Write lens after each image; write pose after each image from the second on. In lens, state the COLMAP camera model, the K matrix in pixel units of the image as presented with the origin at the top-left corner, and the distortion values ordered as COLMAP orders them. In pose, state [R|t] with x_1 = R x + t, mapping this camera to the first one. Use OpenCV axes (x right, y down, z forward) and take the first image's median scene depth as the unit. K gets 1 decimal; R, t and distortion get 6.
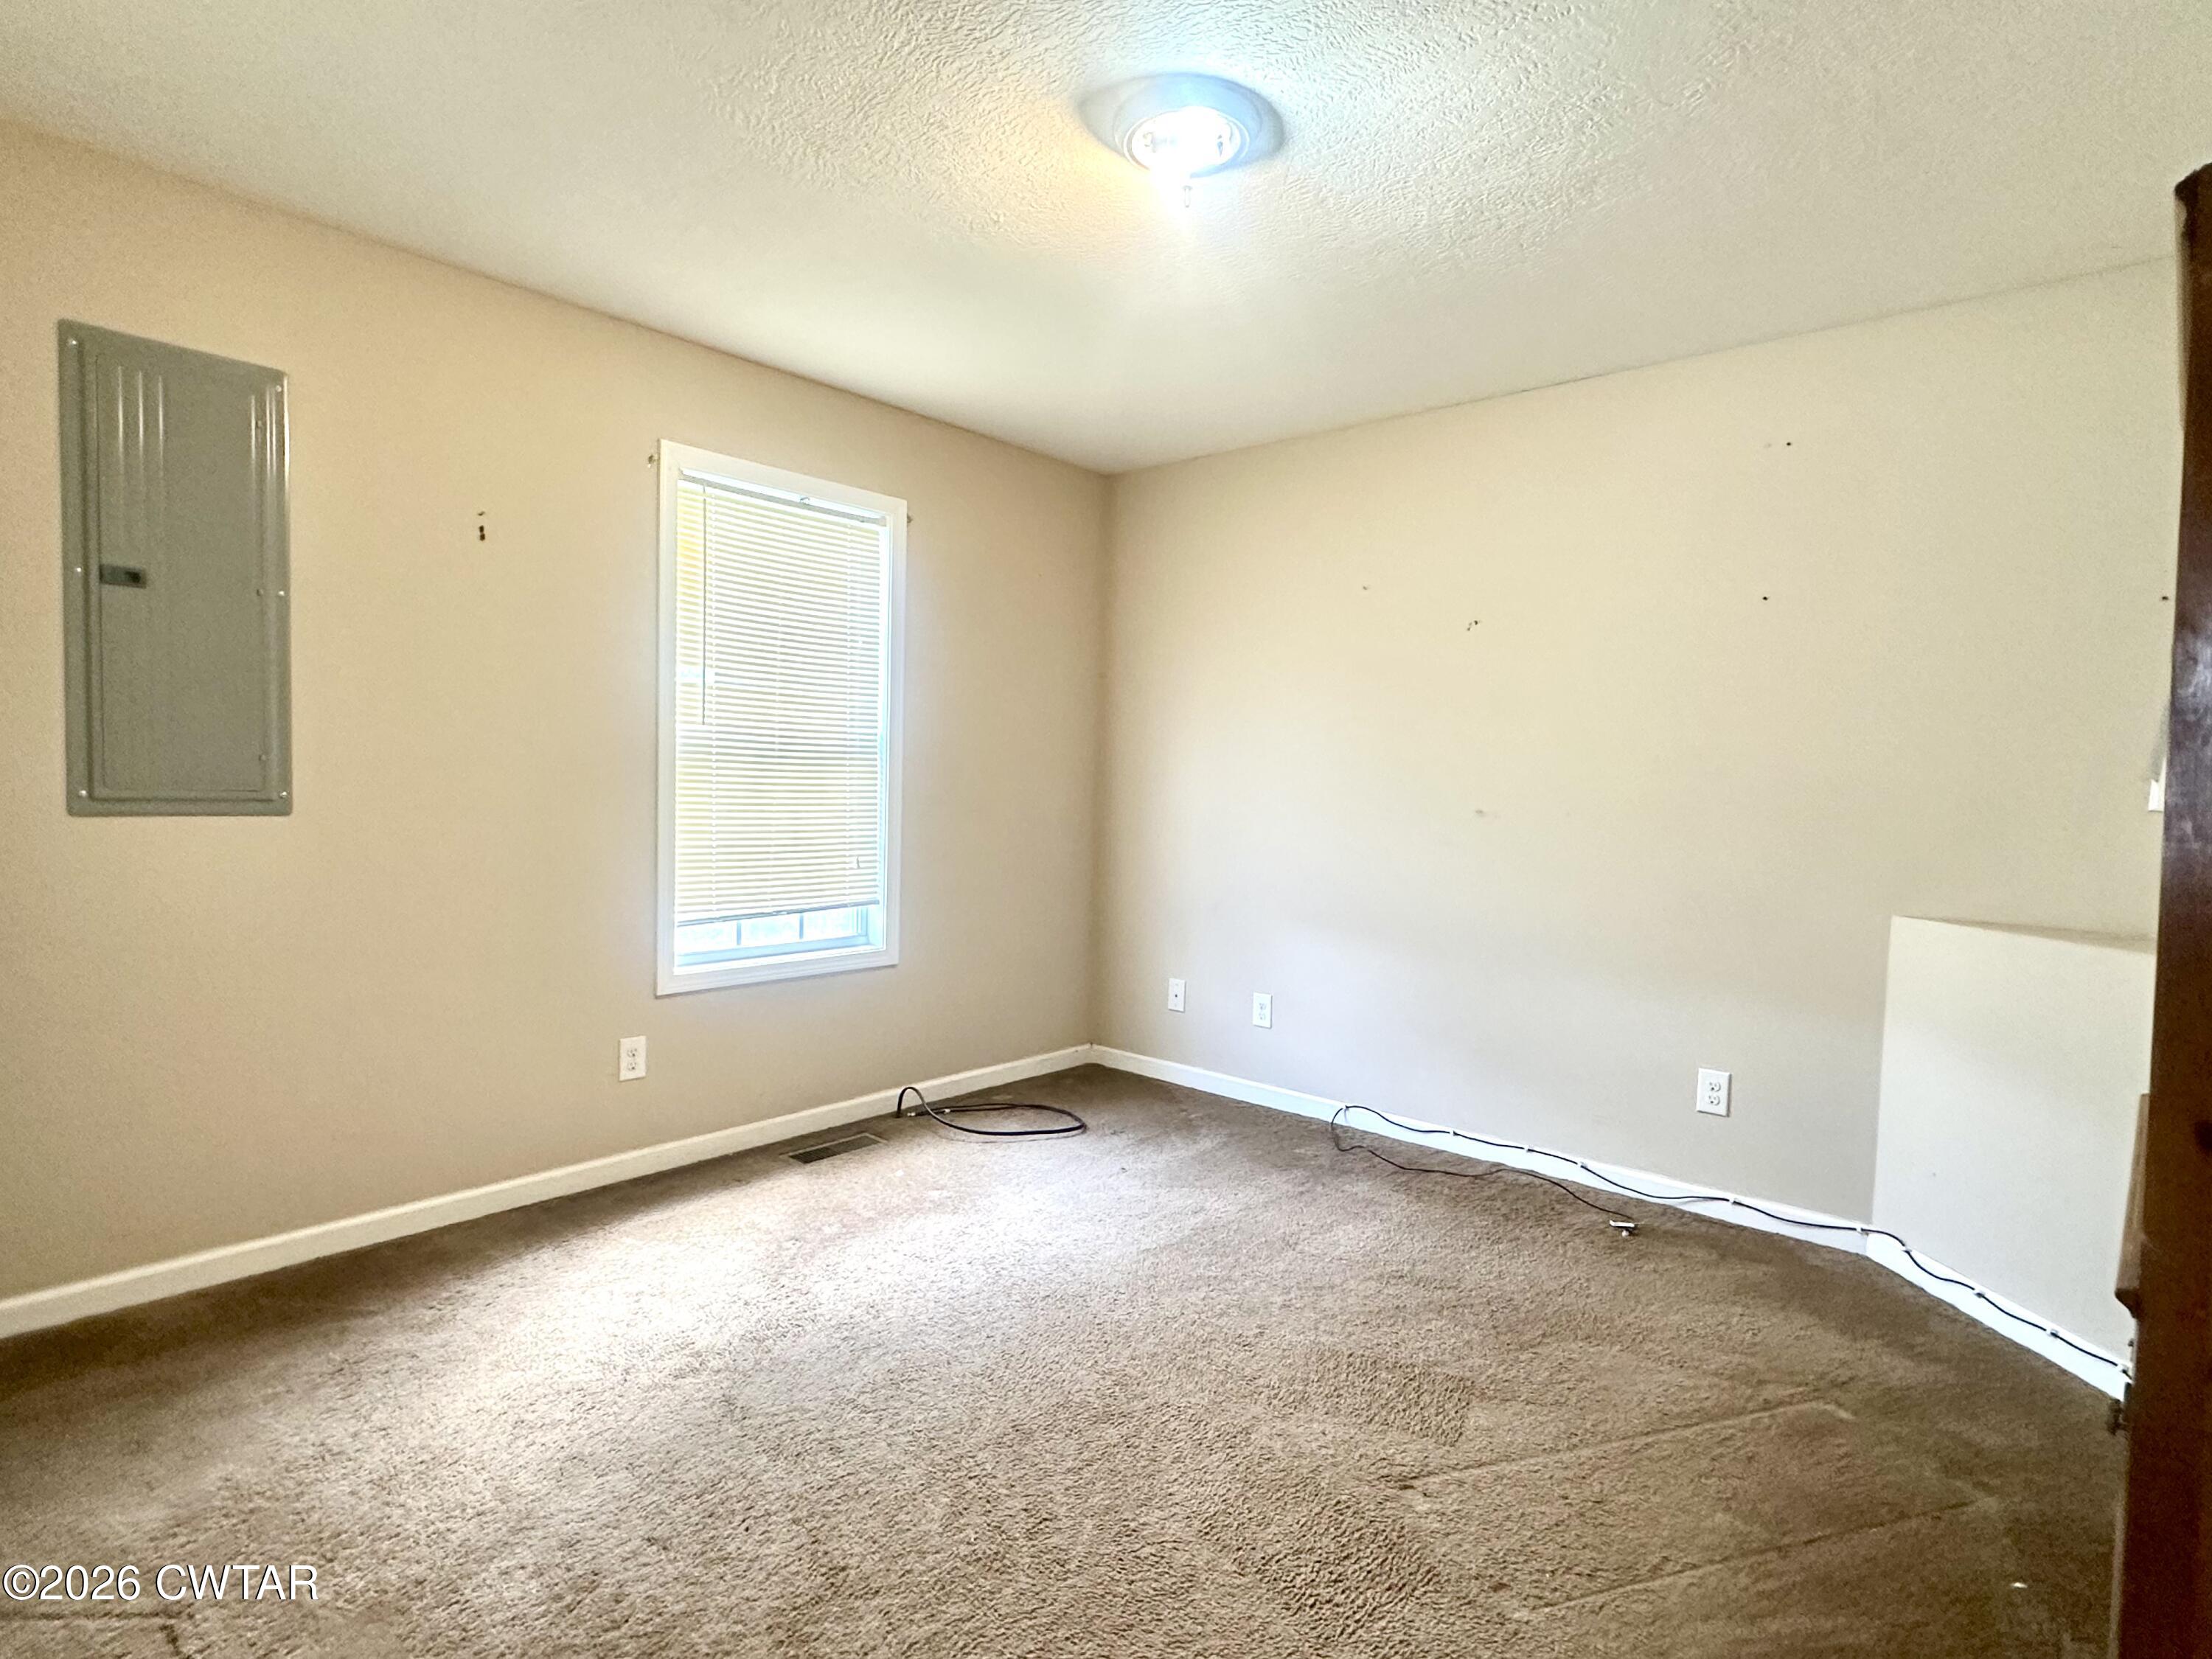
lens RADIAL K [[1144.3, 0, 1106.0], [0, 1144.3, 829.5], [0, 0, 1]] dist [0.003743, 0.000668]
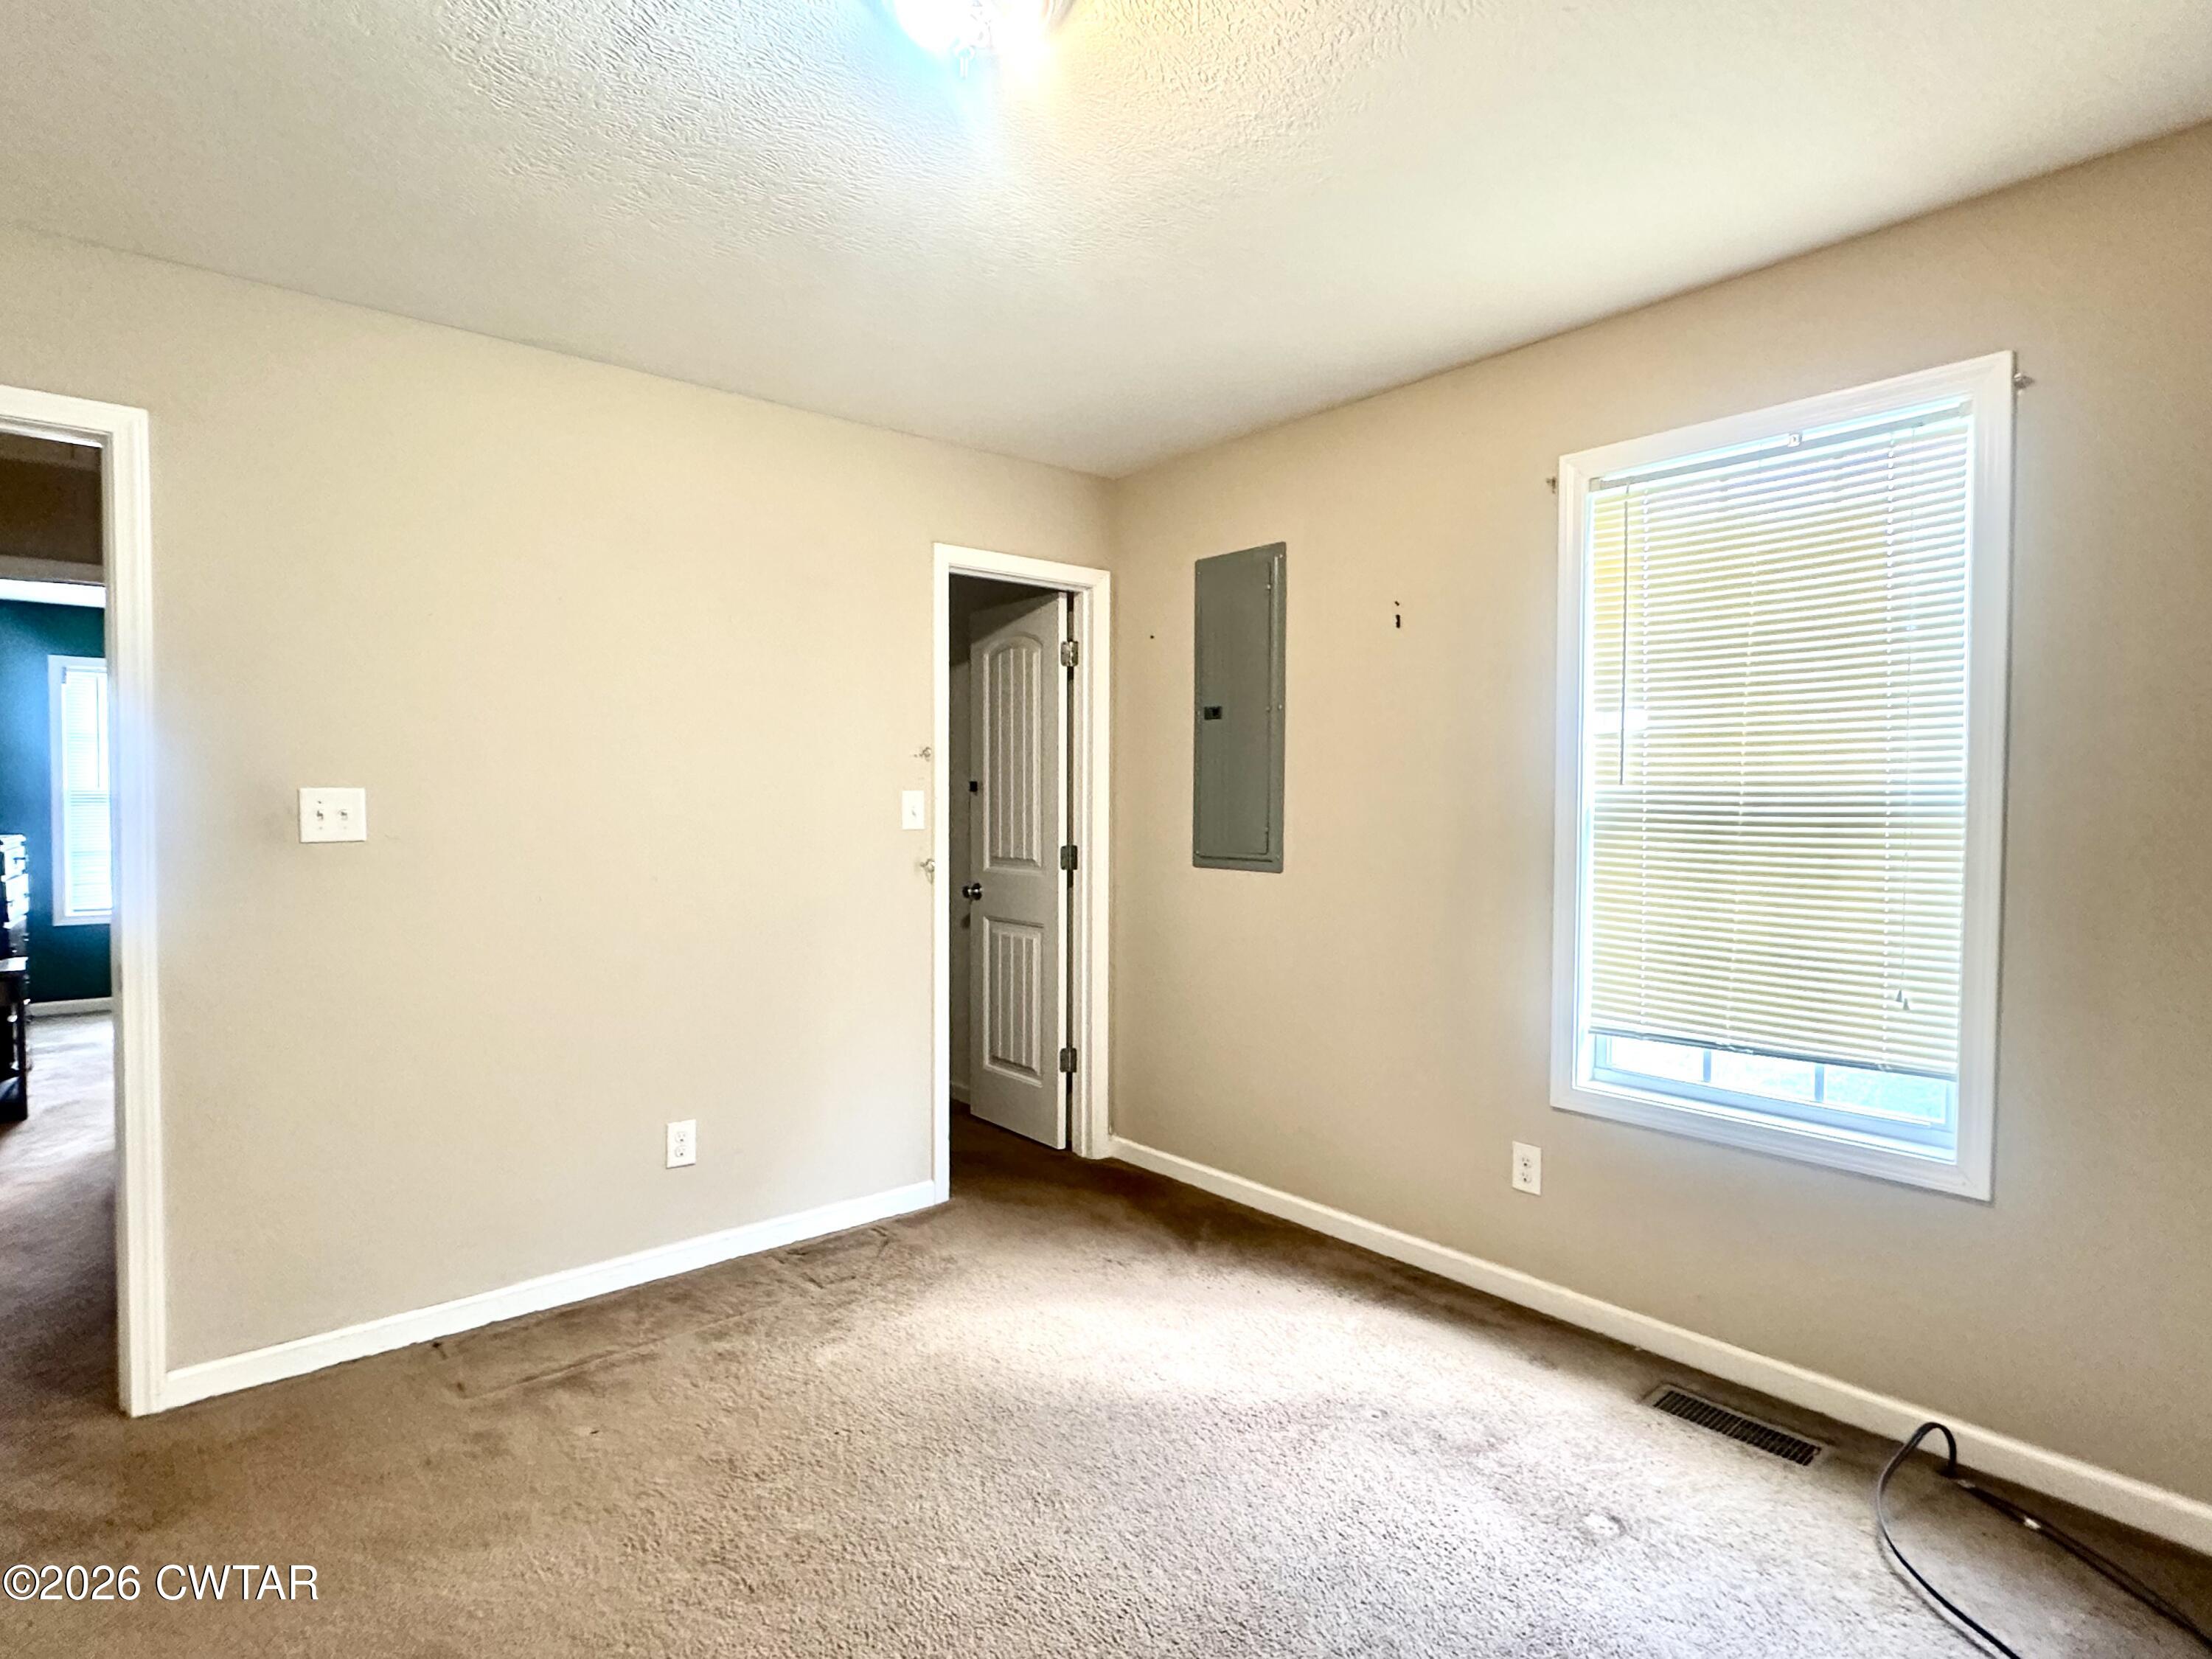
lens RADIAL K [[1129.6, 0, 1108.1], [0, 1129.6, 833.1], [0, 0, 1]] dist [0.001119, -0.023497]
pose [[-0.135830, -0.002368, -0.990729, 0.480731], [-0.056521, 0.998387, 0.005363, -0.042991], [0.989119, 0.056725, -0.135745, 0.773477]]
